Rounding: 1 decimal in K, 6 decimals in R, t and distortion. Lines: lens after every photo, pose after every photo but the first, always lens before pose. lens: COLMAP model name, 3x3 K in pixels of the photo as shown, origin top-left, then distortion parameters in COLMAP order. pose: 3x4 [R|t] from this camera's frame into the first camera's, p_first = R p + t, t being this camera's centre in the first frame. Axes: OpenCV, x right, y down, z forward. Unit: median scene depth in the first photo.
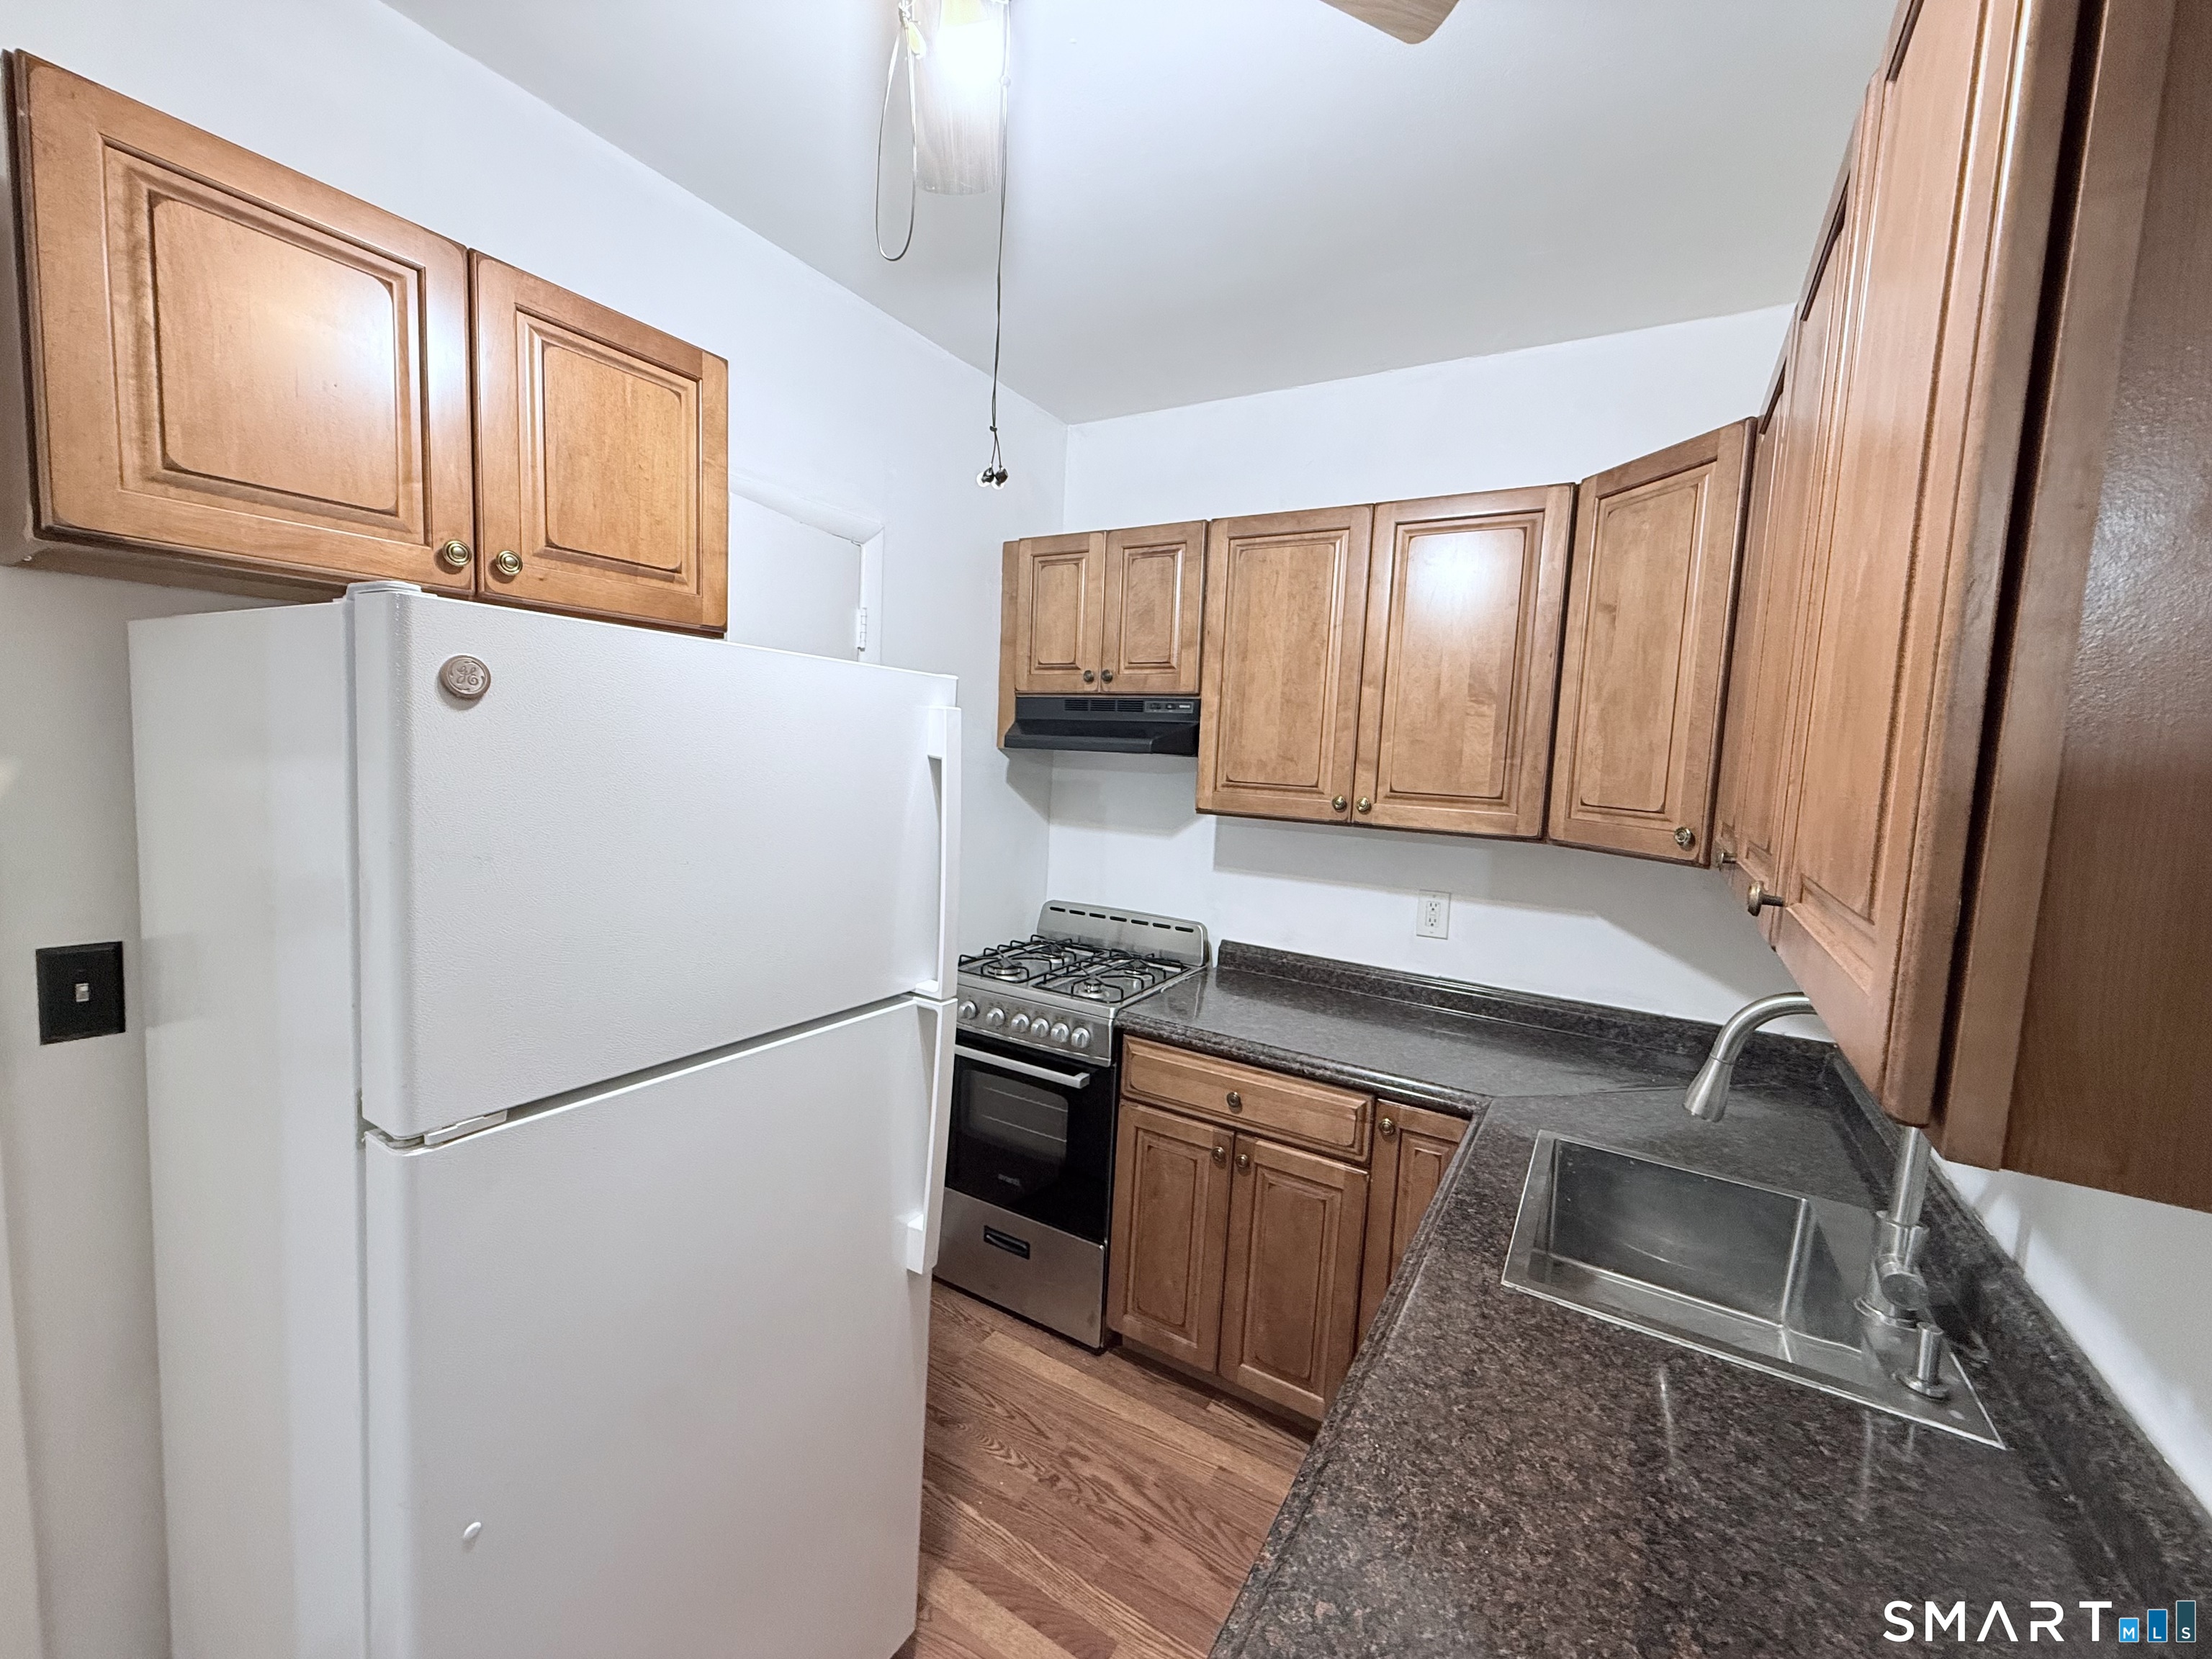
lens RADIAL K [[876.1, 0, 1099.3], [0, 876.1, 830.4], [0, 0, 1]] dist [0.000384, -0.000091]
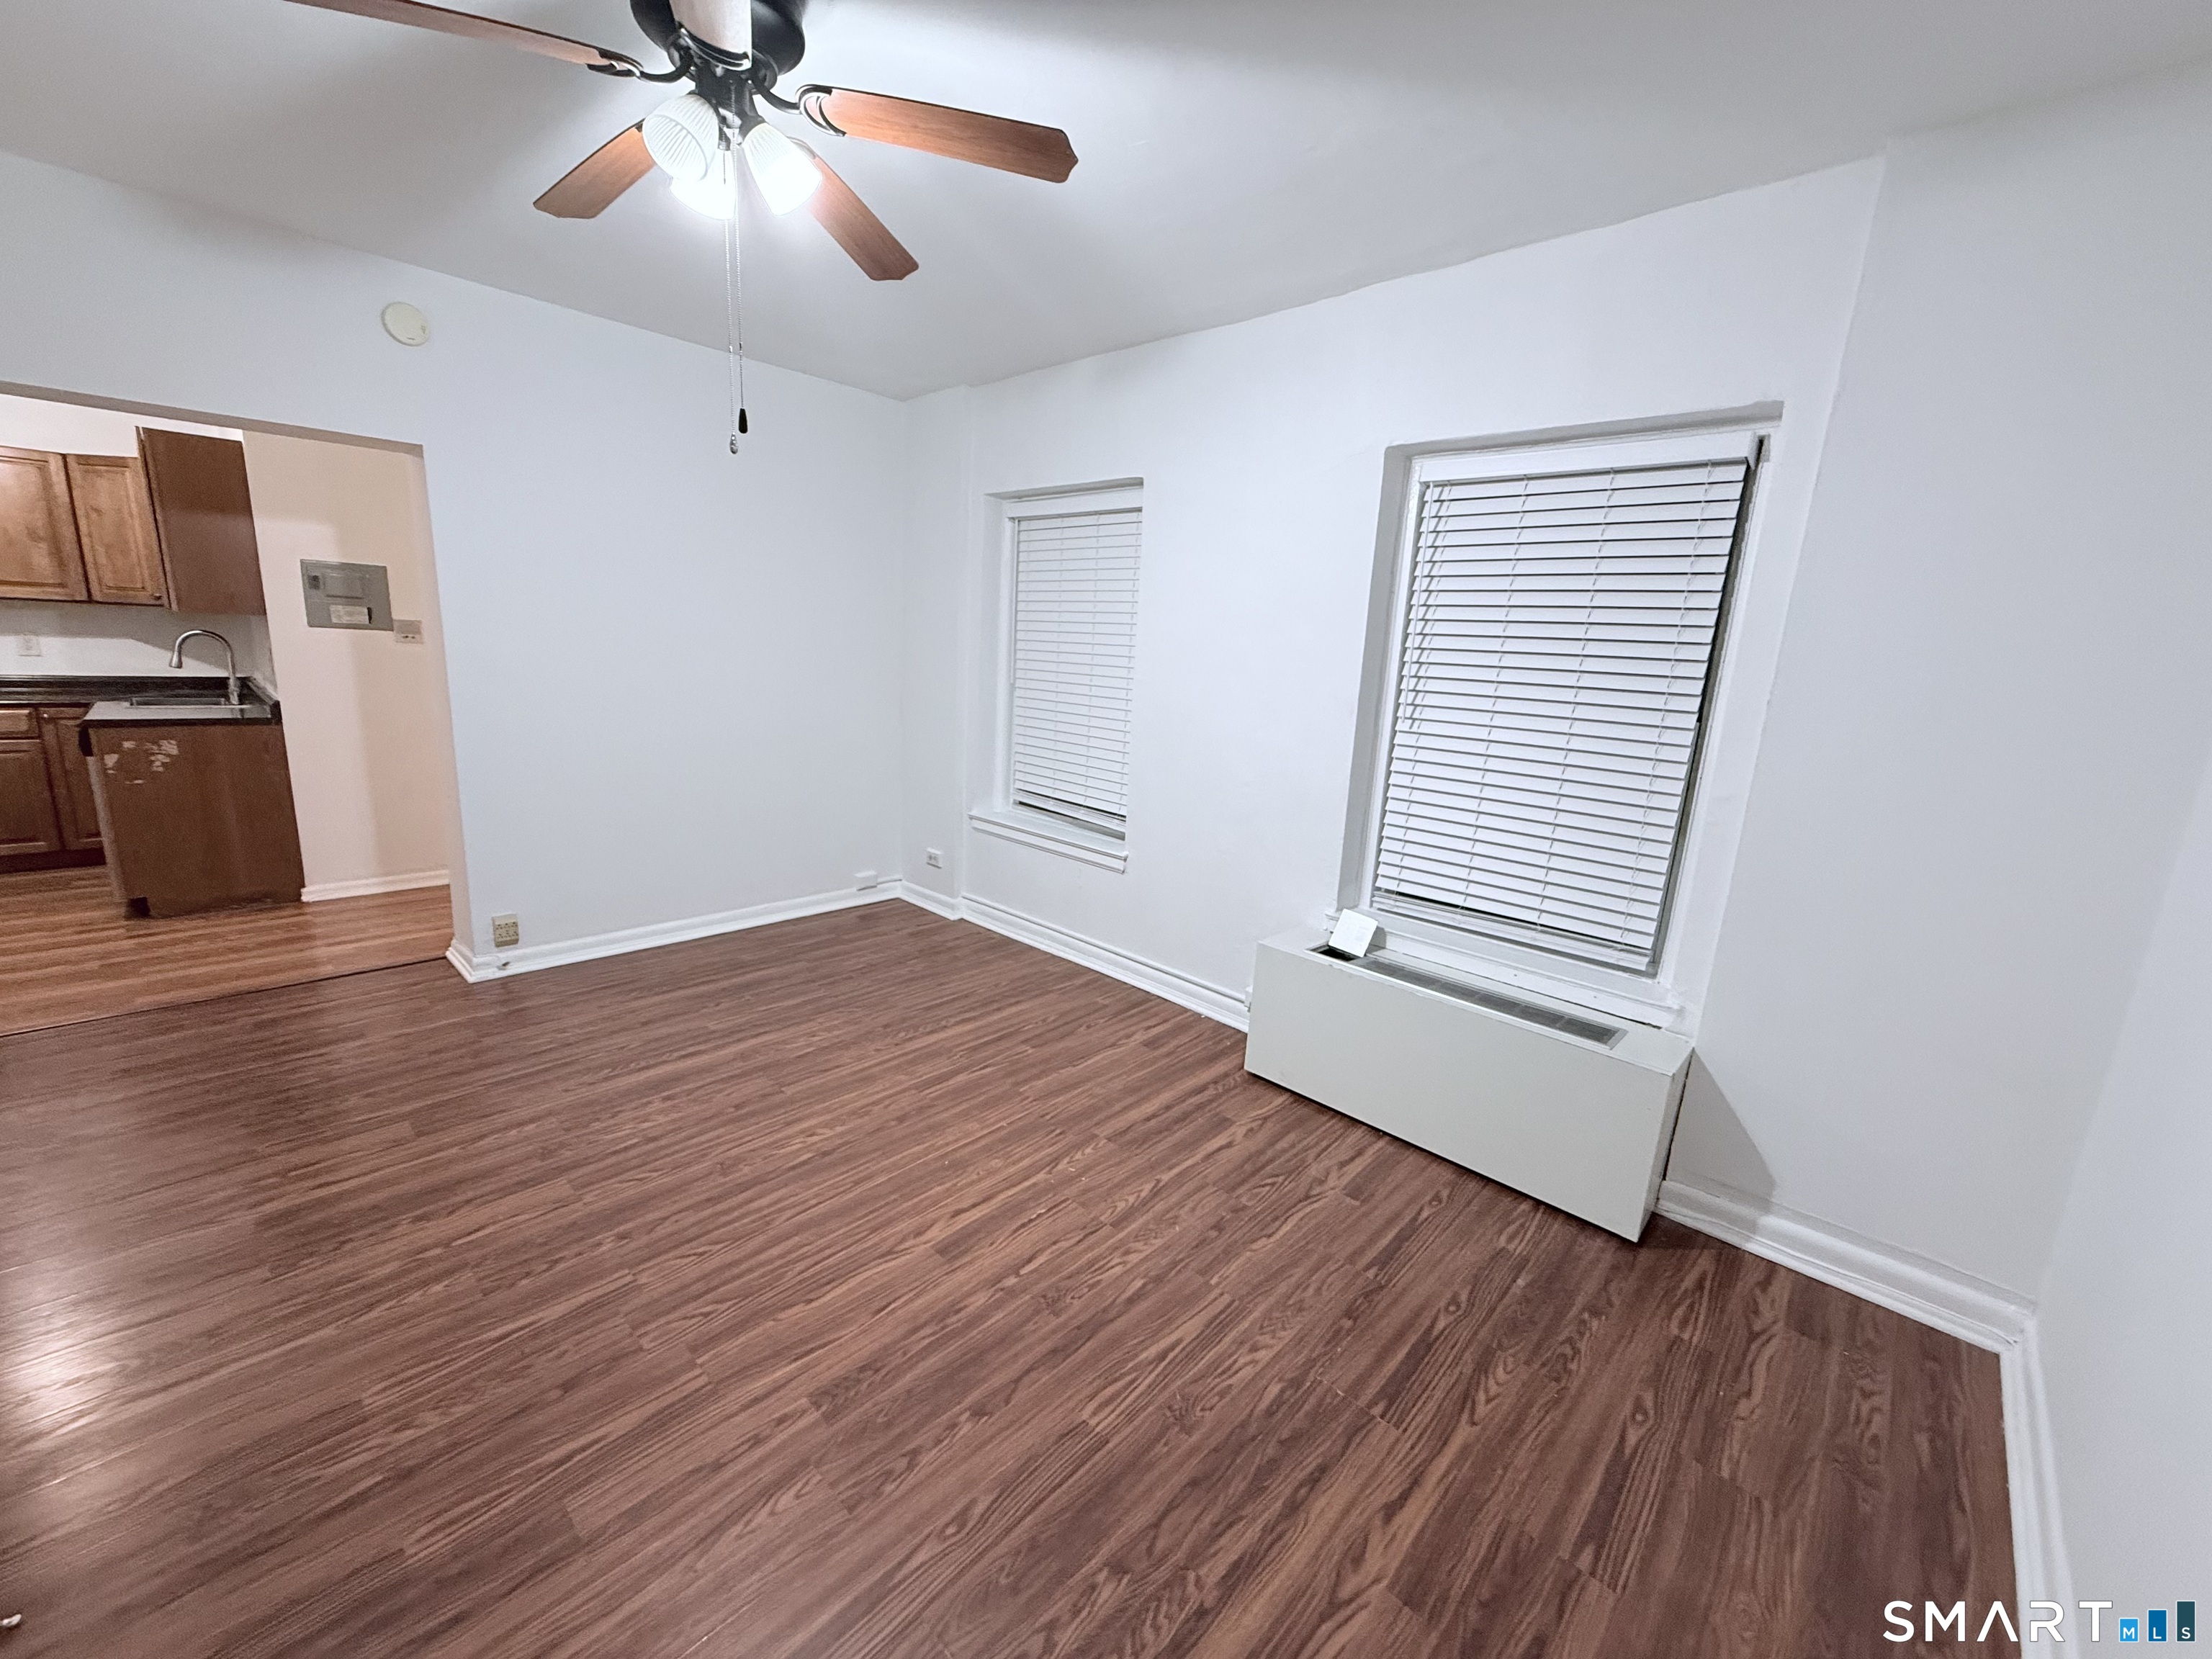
lens RADIAL K [[876.1, 0, 1090.9], [0, 876.1, 821.7], [0, 0, 1]] dist [0.000384, -0.000091]
pose [[0.220703, -0.236199, 0.946309, -1.429513], [0.053560, 0.971705, 0.230046, 0.207120], [-0.973869, -0.000087, 0.227109, -2.435549]]
